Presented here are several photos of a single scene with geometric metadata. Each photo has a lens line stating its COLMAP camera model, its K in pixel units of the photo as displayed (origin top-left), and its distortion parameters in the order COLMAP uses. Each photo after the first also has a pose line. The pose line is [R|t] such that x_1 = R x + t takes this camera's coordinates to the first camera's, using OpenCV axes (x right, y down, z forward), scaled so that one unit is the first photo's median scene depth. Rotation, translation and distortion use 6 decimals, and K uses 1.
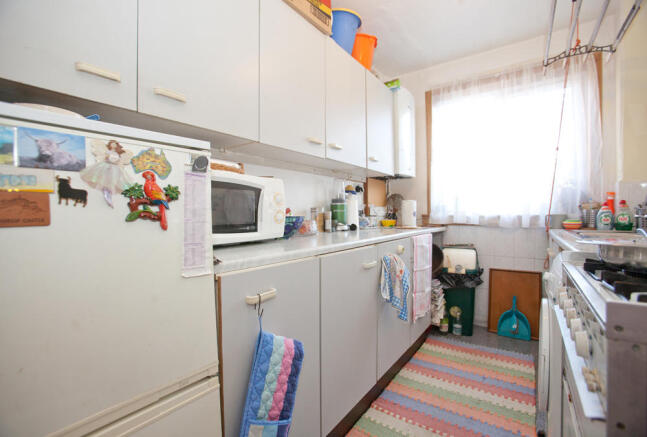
lens RADIAL K [[316.6, 0, 329.6], [0, 316.6, 219.5], [0, 0, 1]] dist [-0.055346, 0.043680]
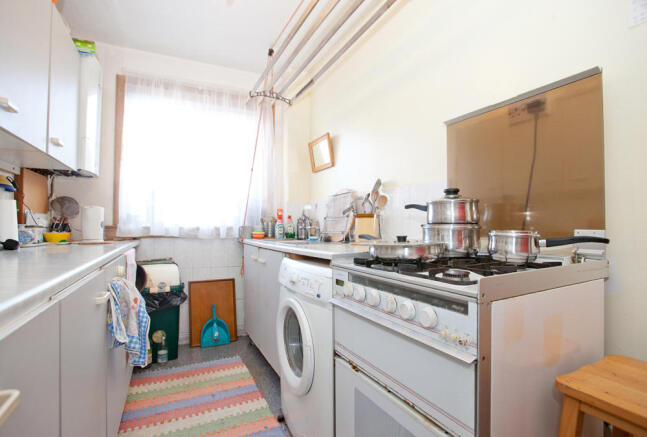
lens RADIAL K [[316.6, 0, 329.6], [0, 316.6, 219.5], [0, 0, 1]] dist [-0.055346, 0.043680]
pose [[0.490313, 0.024818, 0.871193, -0.132698], [0.012885, 0.999279, -0.035718, 0.004850], [-0.871451, 0.028738, 0.489639, 0.150337]]
